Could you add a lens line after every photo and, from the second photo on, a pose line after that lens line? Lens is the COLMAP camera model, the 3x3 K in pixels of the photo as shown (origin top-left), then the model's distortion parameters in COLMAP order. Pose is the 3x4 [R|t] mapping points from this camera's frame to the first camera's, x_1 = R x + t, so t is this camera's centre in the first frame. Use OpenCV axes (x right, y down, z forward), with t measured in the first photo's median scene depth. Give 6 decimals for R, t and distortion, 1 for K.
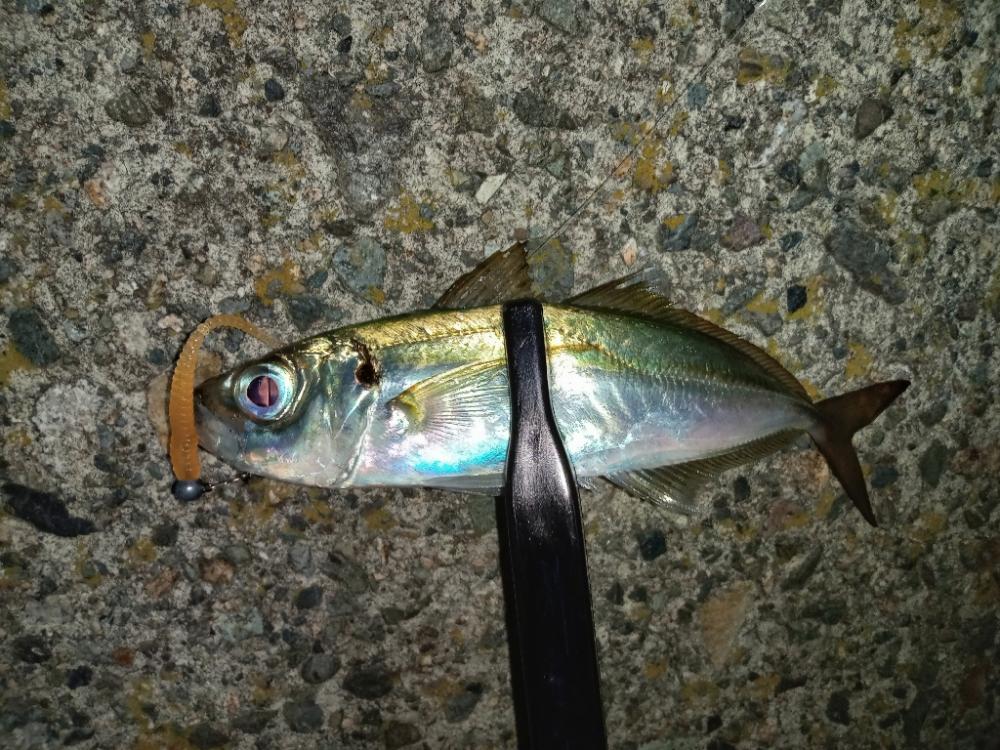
lens RADIAL K [[769.8, 0, 500.0], [0, 769.8, 375.0], [0, 0, 1]] dist [0.110756, -0.208908]
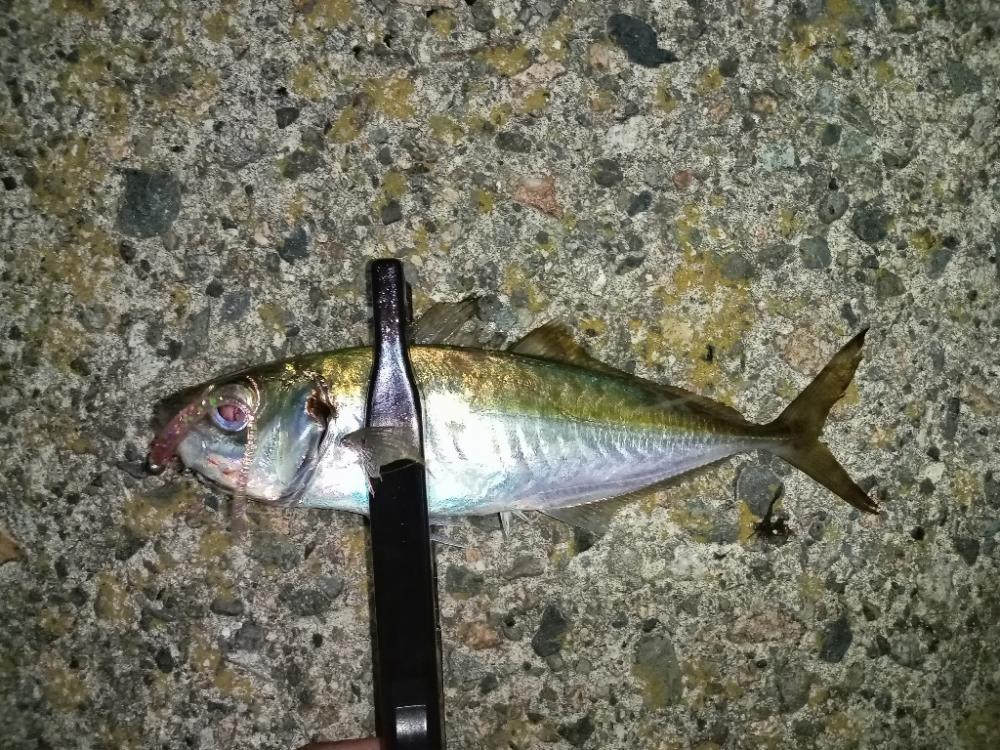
lens RADIAL K [[757.3, 0, 500.0], [0, 757.3, 375.0], [0, 0, 1]] dist [0.117326, -0.193160]
pose [[0.999622, -0.013384, 0.024024, -0.823208], [0.018693, 0.971418, -0.236640, 0.957648], [-0.020170, 0.237000, 0.971300, -0.065448]]
